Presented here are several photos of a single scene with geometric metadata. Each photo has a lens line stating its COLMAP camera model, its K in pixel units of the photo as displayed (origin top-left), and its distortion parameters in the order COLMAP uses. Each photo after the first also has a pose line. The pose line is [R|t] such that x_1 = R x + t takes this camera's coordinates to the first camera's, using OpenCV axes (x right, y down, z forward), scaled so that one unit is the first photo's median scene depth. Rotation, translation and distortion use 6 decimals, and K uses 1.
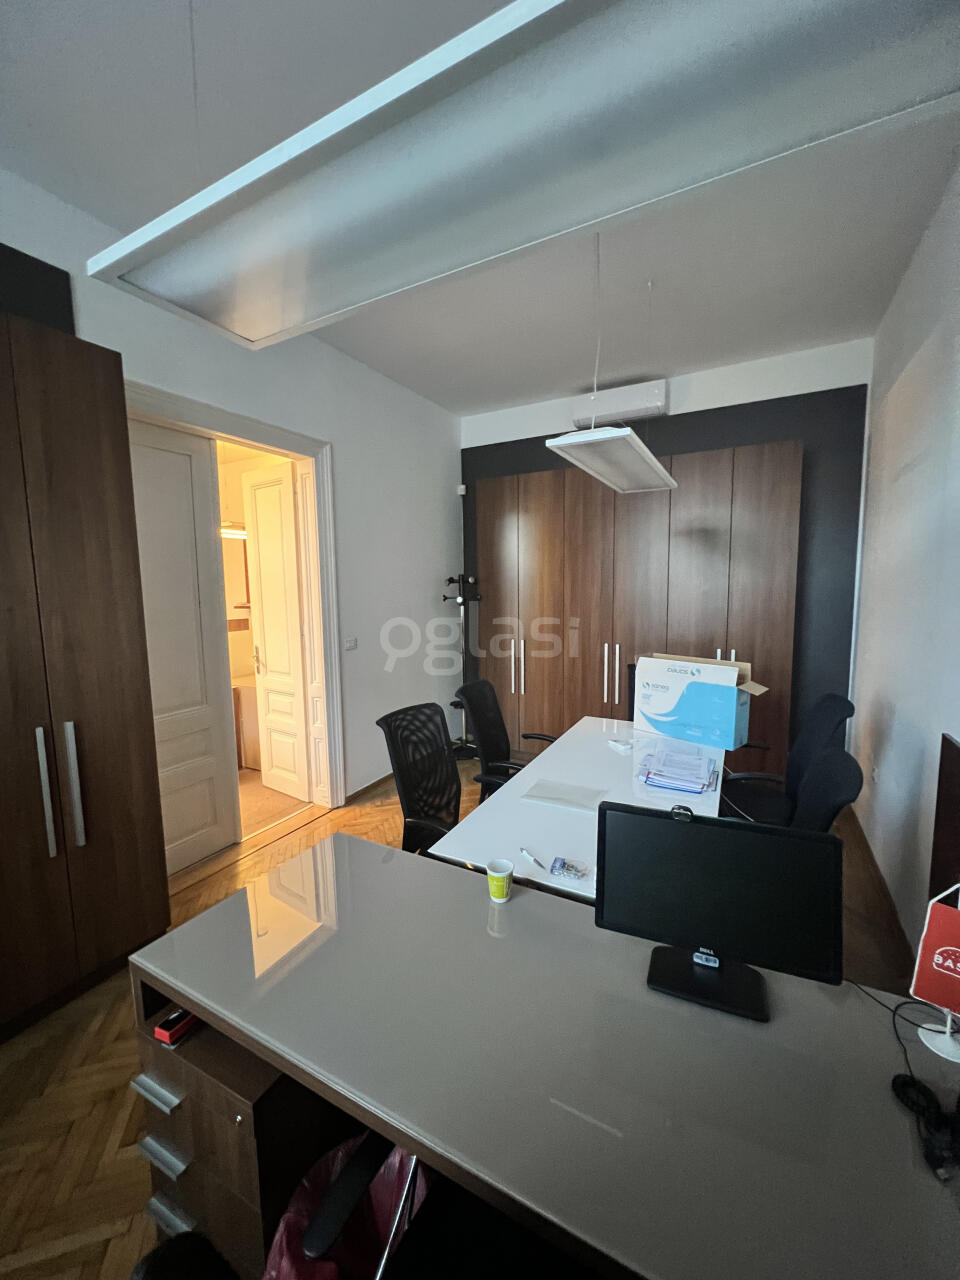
lens RADIAL K [[514.9, 0, 480.0], [0, 514.9, 640.0], [0, 0, 1]] dist [-0.002338, 0.000023]
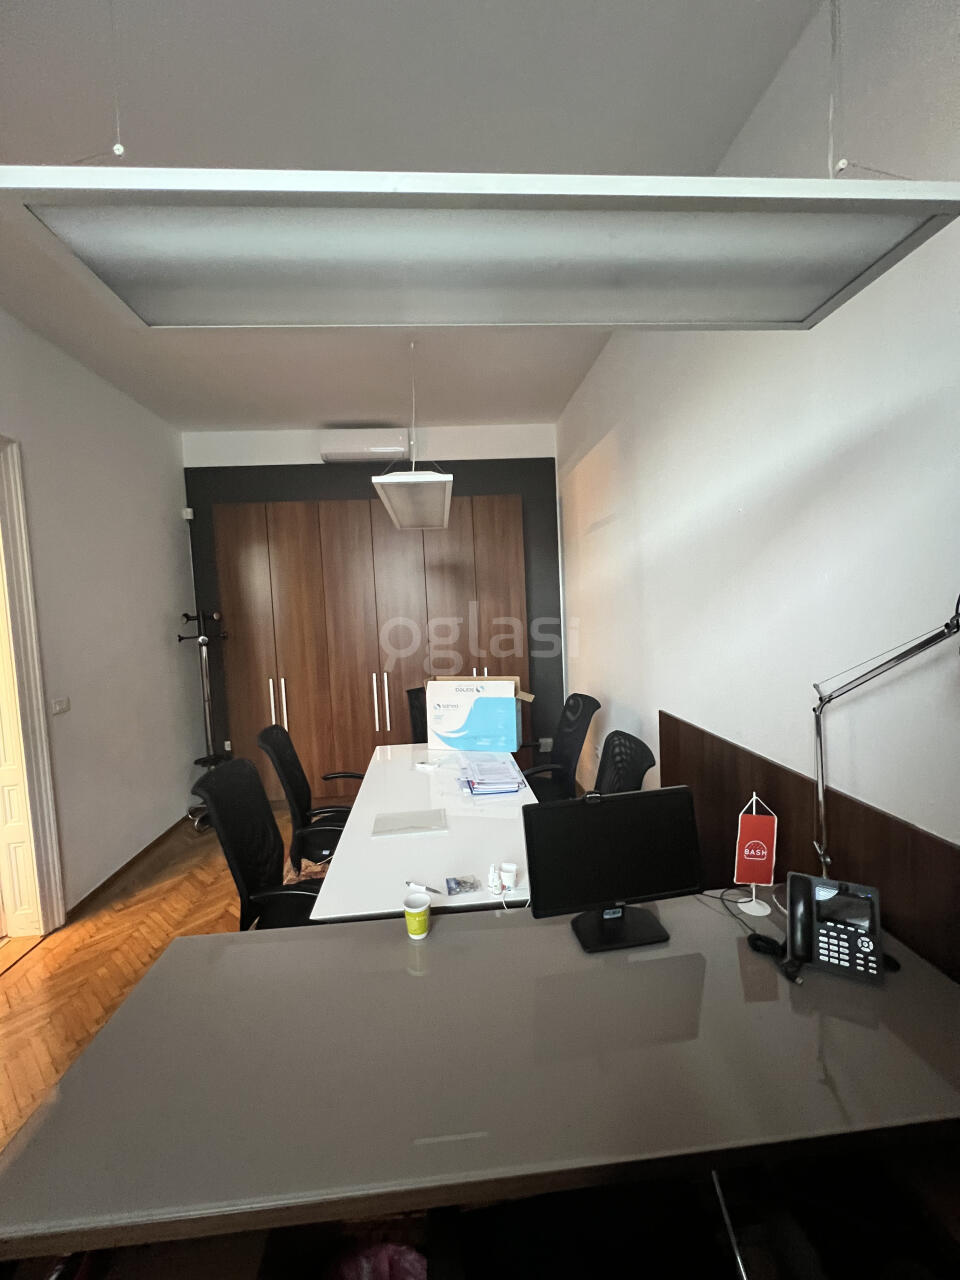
lens RADIAL K [[514.9, 0, 480.0], [0, 514.9, 640.0], [0, 0, 1]] dist [-0.002338, 0.000023]
pose [[0.837305, -0.060989, 0.543324, -0.175174], [0.093769, 0.995053, -0.032809, -0.007268], [-0.538635, 0.078418, 0.838882, 0.033239]]
